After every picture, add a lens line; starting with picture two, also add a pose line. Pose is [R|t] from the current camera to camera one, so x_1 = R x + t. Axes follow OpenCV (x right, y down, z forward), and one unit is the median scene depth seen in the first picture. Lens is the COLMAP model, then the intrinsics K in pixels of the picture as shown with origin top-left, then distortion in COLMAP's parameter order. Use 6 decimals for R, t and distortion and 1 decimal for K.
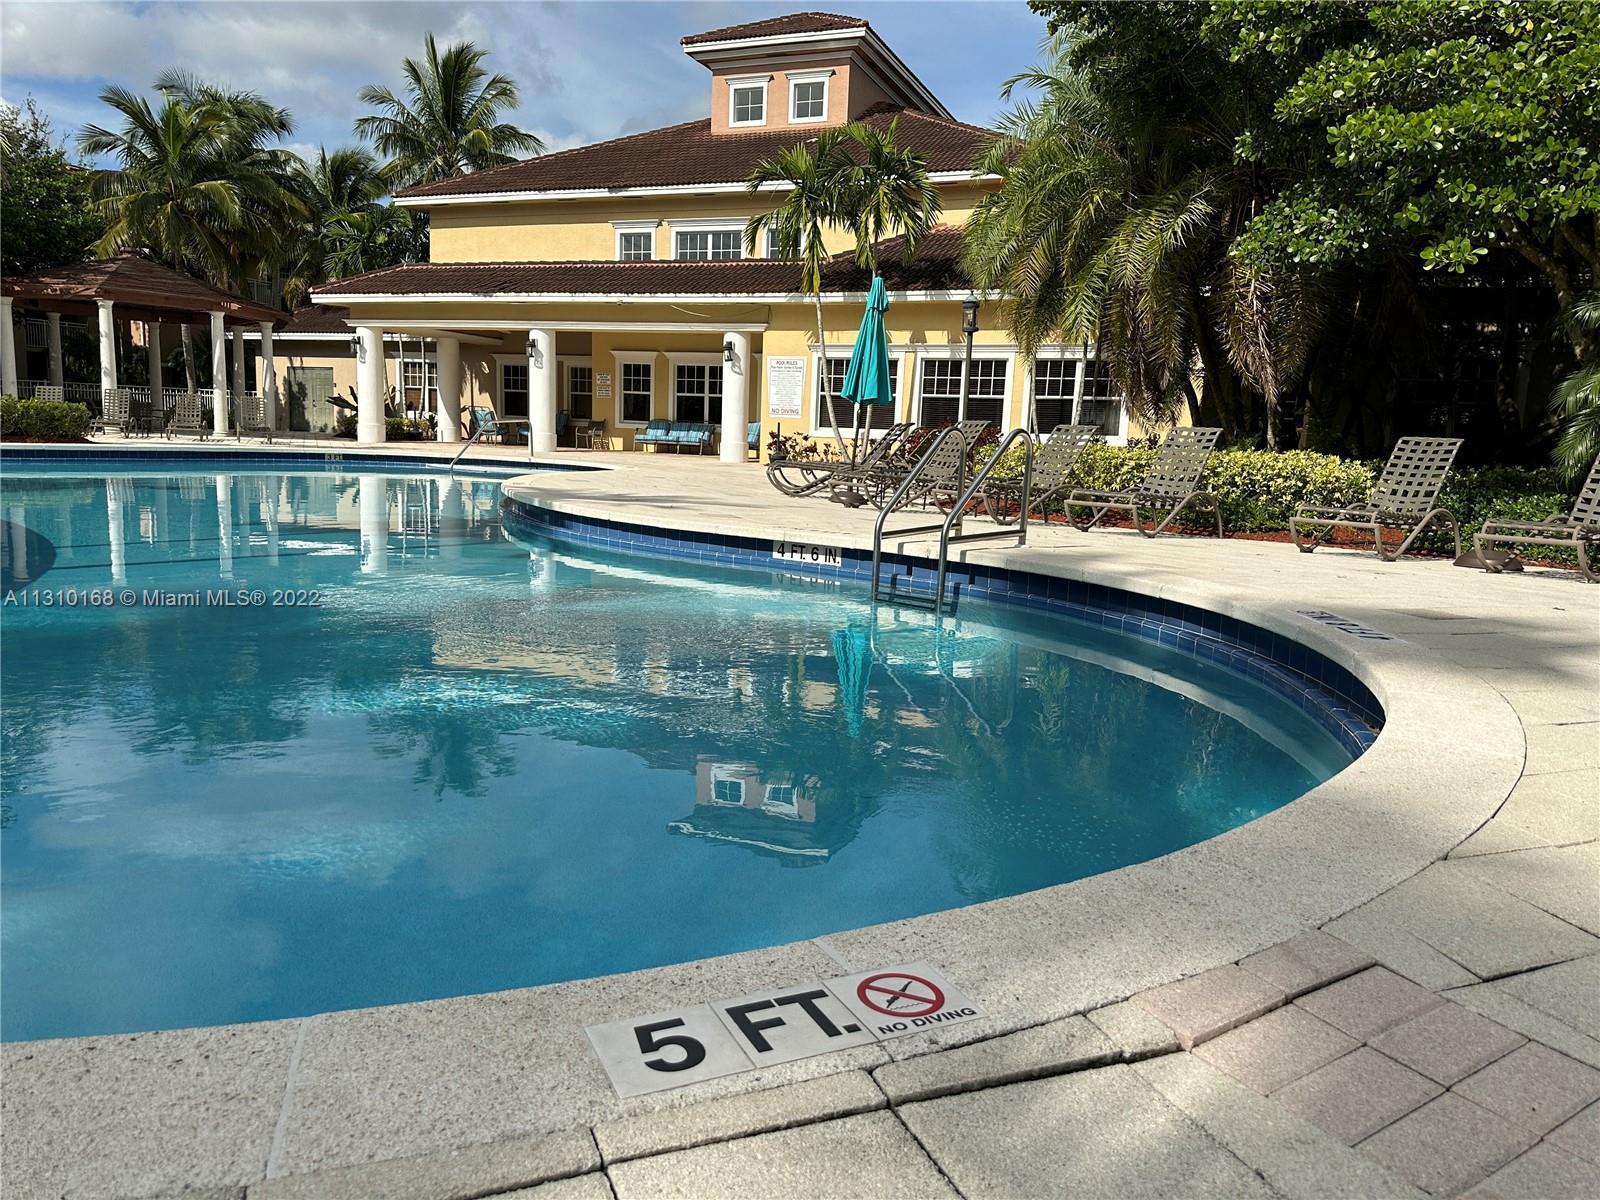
lens RADIAL K [[1132.4, 0, 800.0], [0, 1132.4, 600.0], [0, 0, 1]] dist [0.119520, -0.146793]
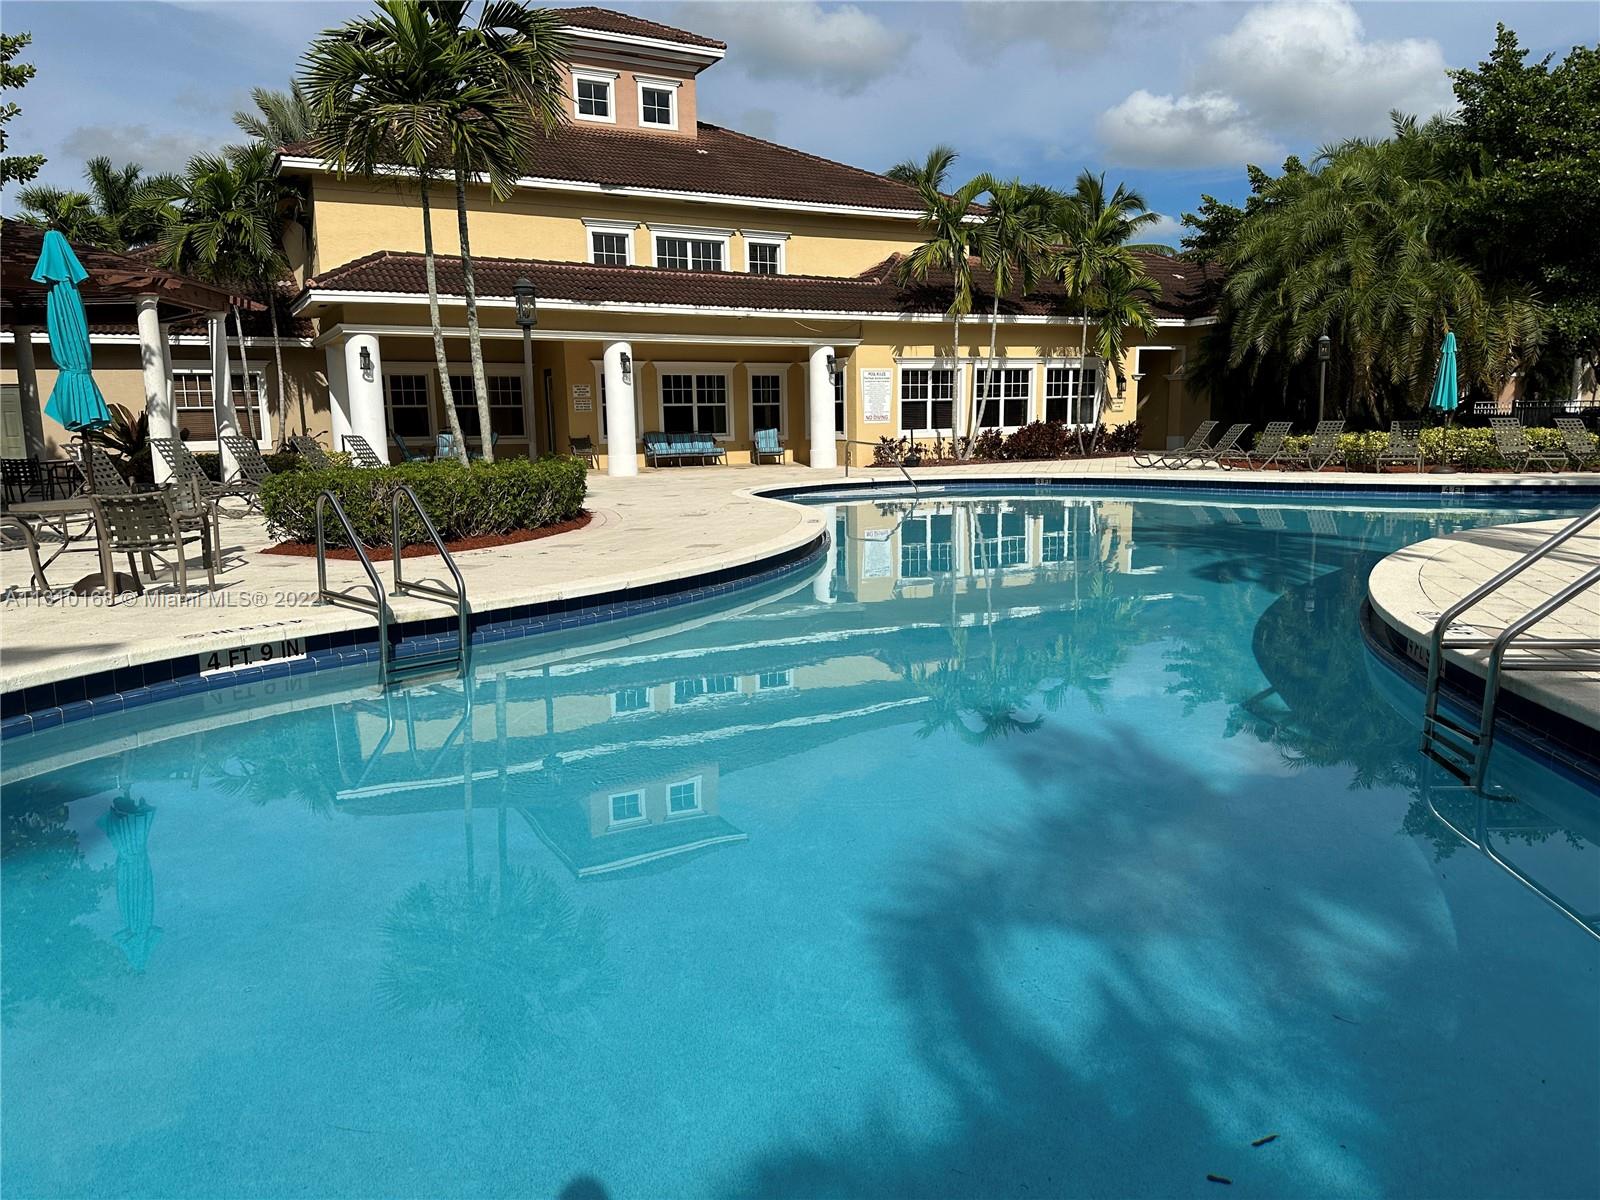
lens RADIAL K [[1132.4, 0, 800.0], [0, 1132.4, 600.0], [0, 0, 1]] dist [0.119520, -0.146793]
pose [[0.620023, -0.173808, 0.765090, -0.809821], [0.155971, 0.982996, 0.096912, -0.094137], [-0.768924, 0.059244, 0.636589, 0.307305]]
